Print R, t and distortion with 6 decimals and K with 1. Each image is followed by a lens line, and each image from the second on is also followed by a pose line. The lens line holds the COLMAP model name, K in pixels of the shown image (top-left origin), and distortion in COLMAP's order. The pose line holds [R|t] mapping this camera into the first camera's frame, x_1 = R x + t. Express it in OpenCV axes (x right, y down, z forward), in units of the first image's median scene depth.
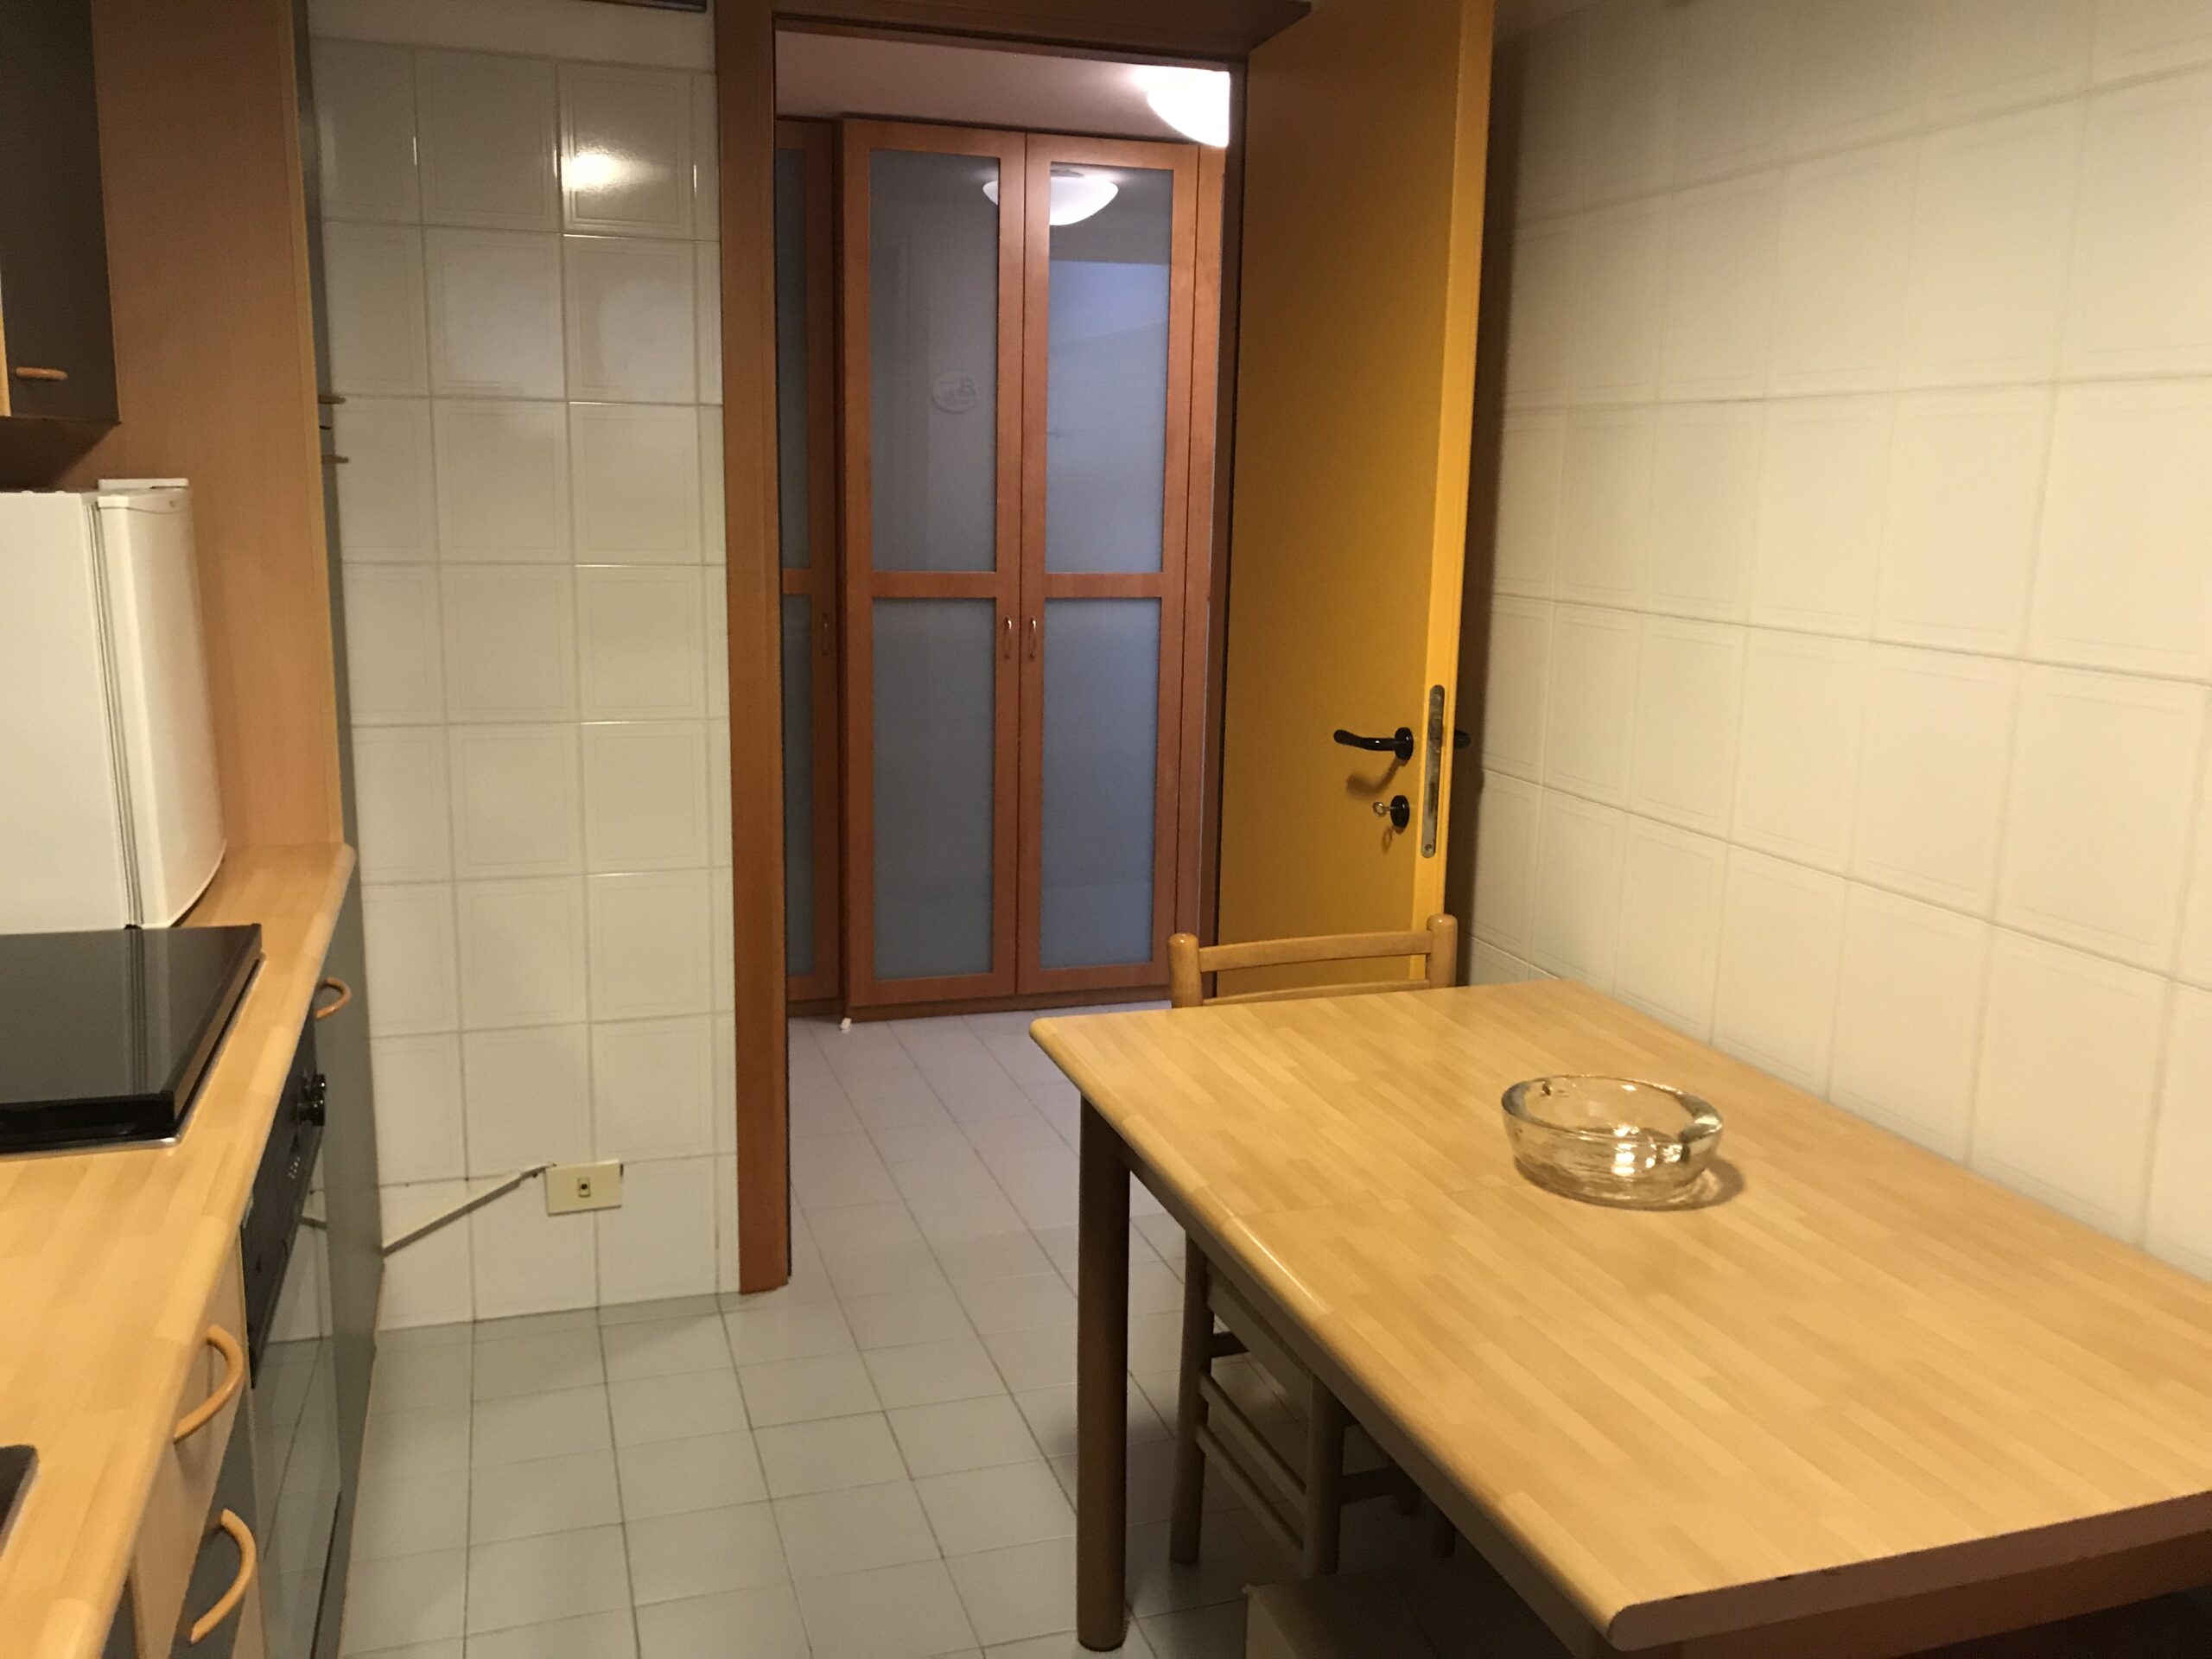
lens RADIAL K [[1832.7, 0, 1097.3], [0, 1832.7, 820.6], [0, 0, 1]] dist [0.021872, -0.010510]
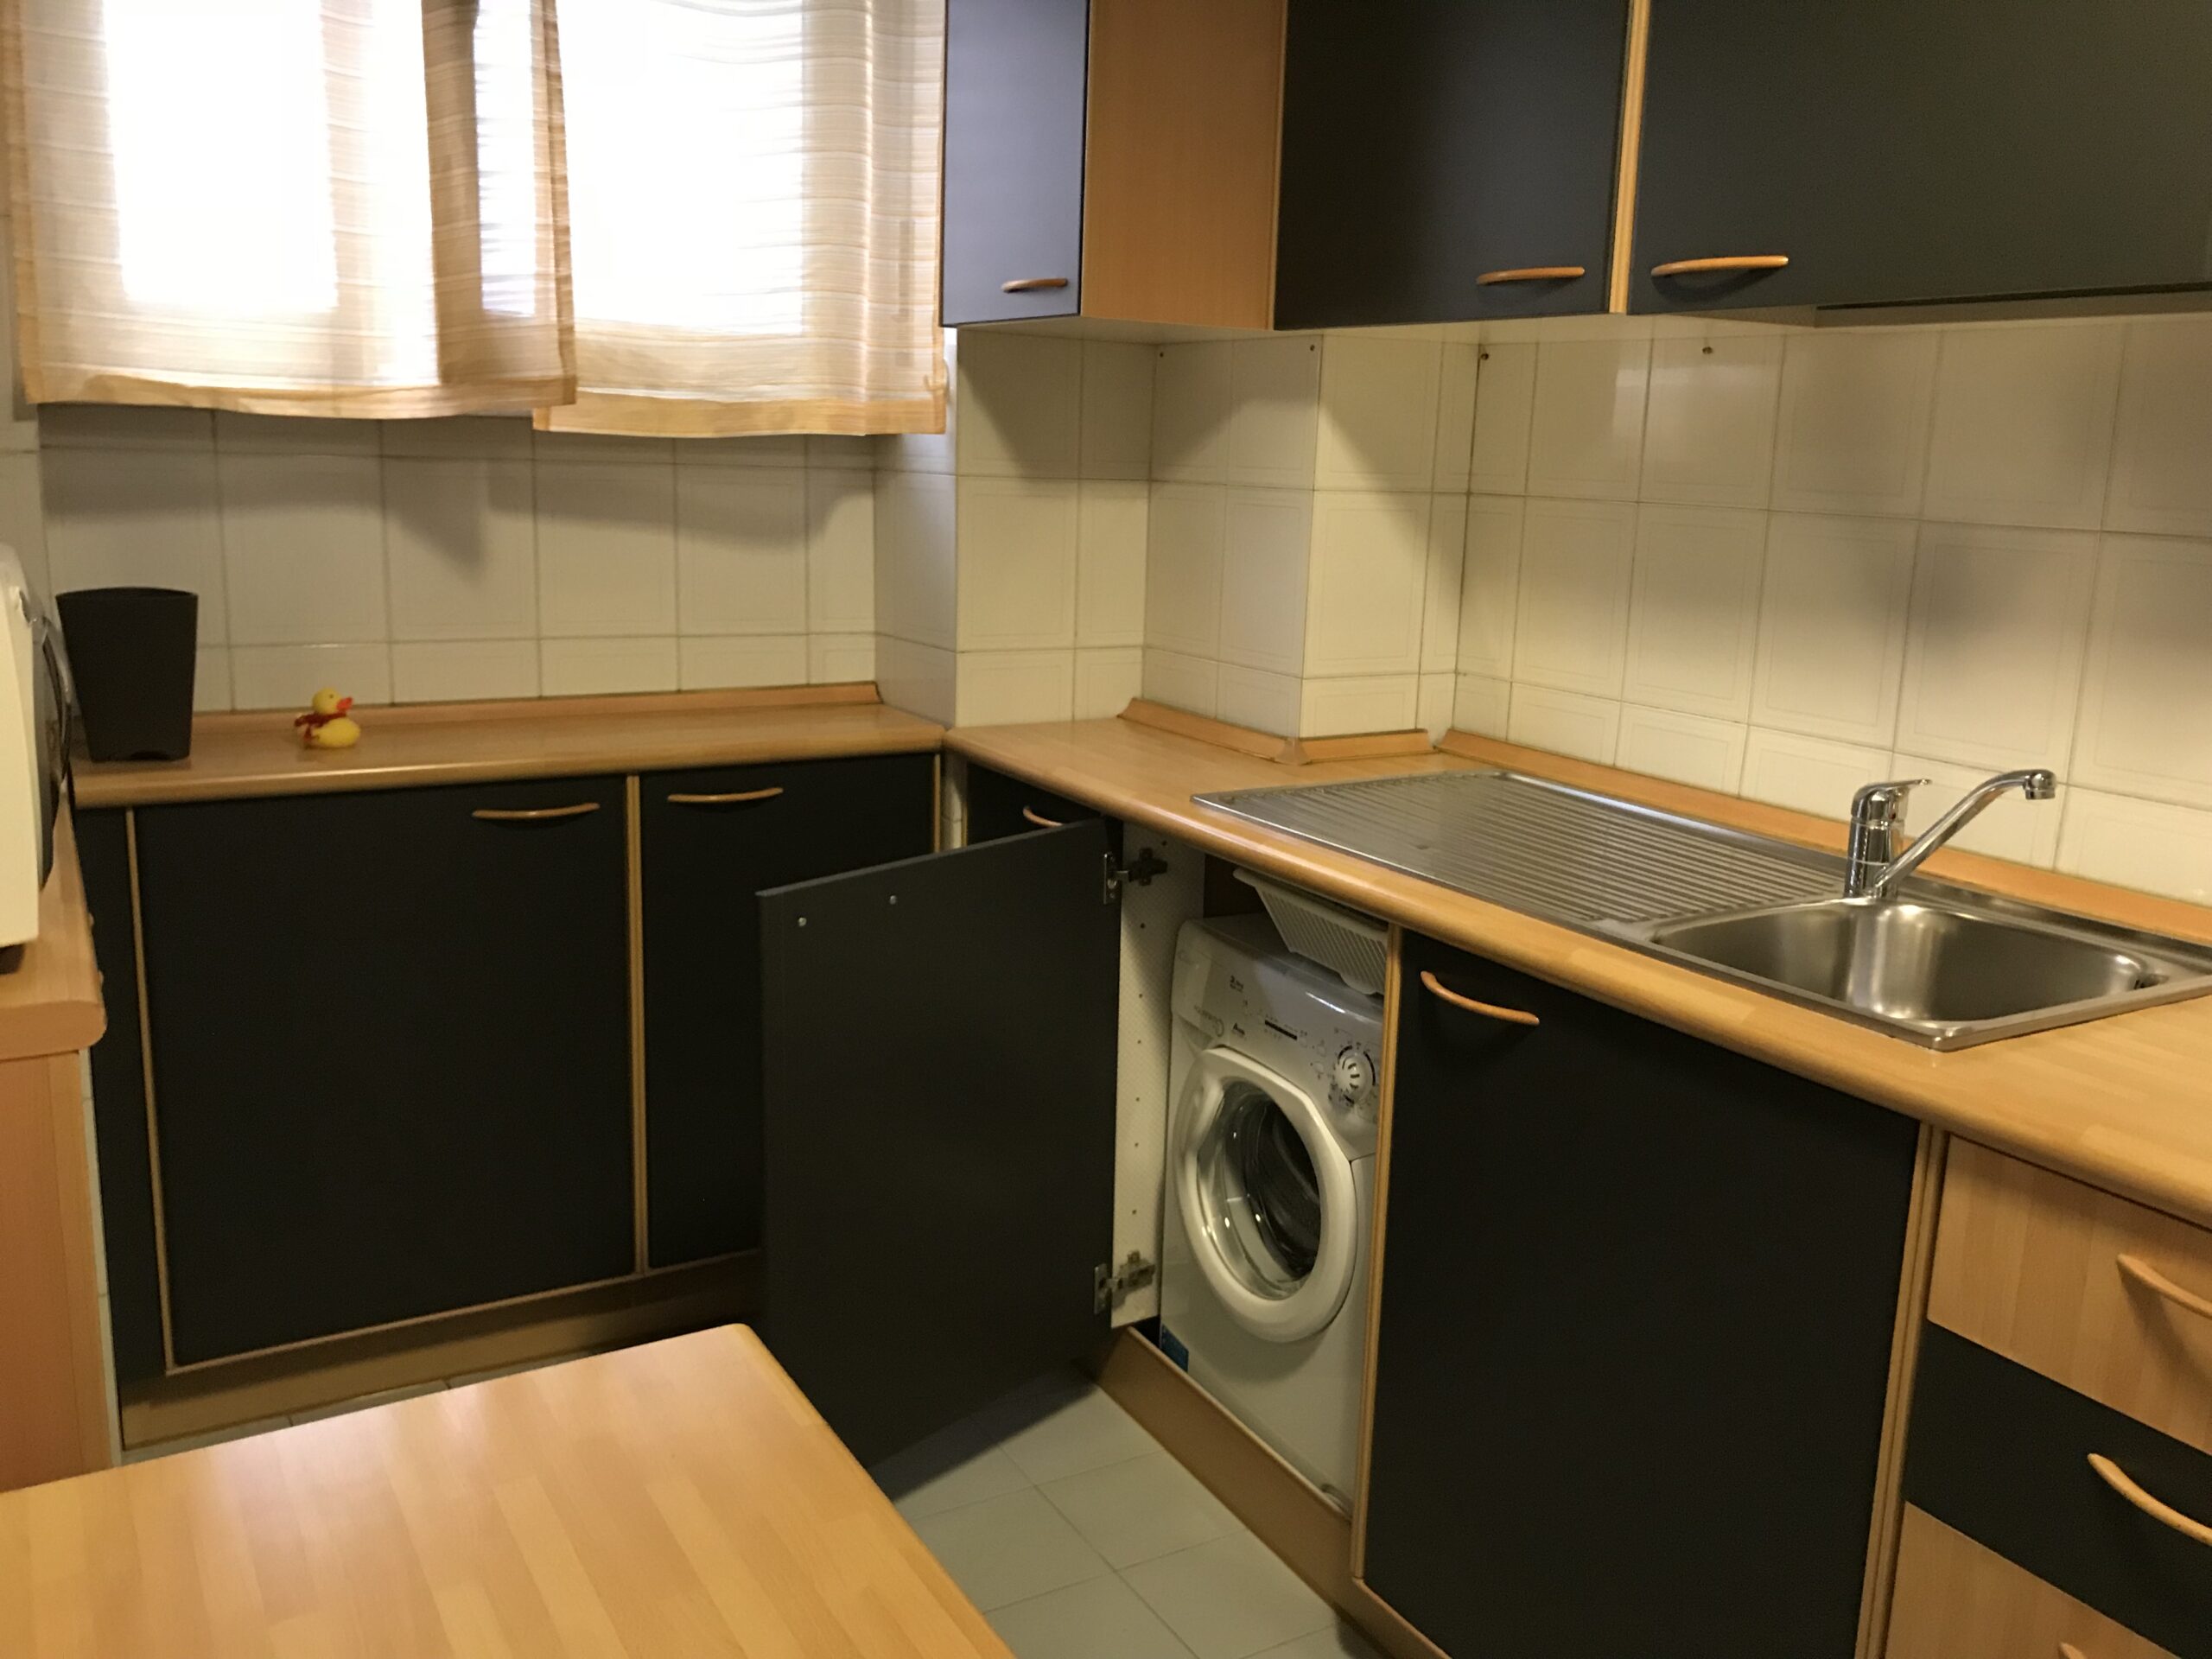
lens RADIAL K [[1822.8, 0, 1108.4], [0, 1822.8, 815.3], [0, 0, 1]] dist [0.104051, -0.282350]
pose [[-0.973833, -0.004037, -0.227227, 0.113392], [-0.089805, 0.925302, 0.368444, -0.088297], [0.208766, 0.379210, -0.901453, 0.662137]]
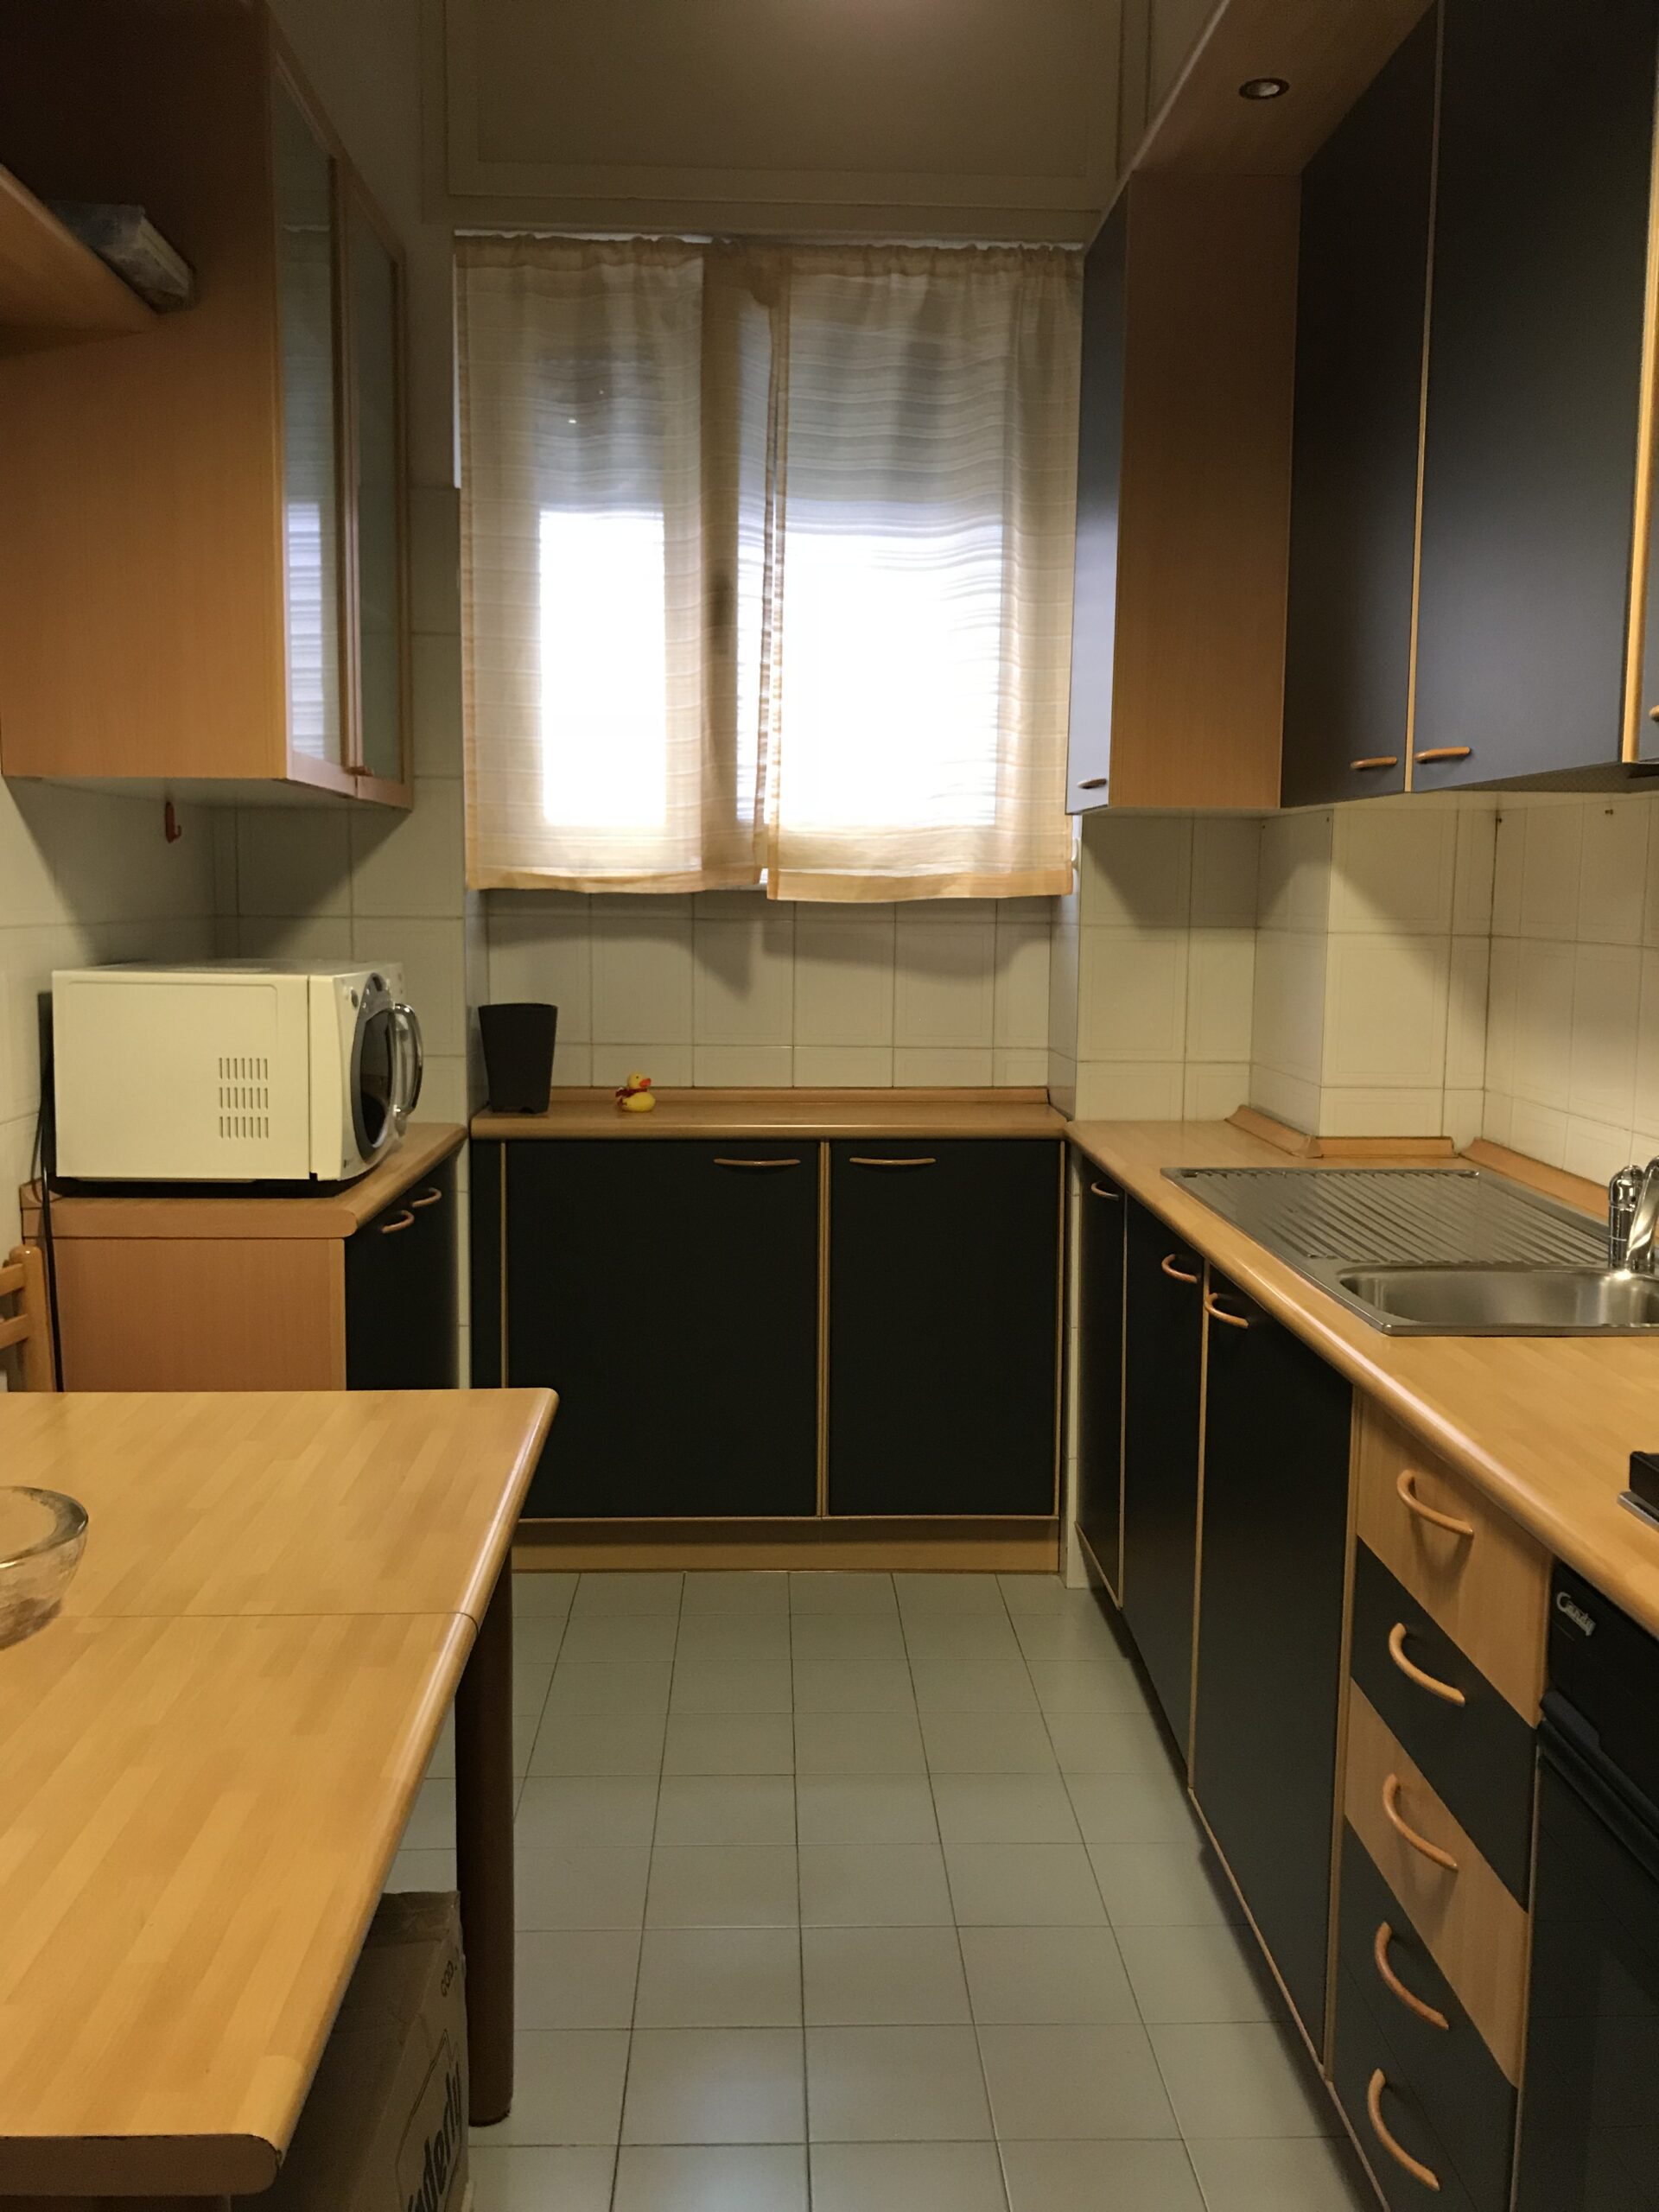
lens RADIAL K [[1825.9, 0, 822.7], [0, 1825.9, 1087.5], [0, 0, 1]] dist [0.103321, -0.222226]
pose [[-0.960966, -0.057422, 0.270643, -0.168901], [0.024411, 0.956812, 0.289682, -0.145265], [-0.275589, 0.284981, -0.918061, 0.904897]]
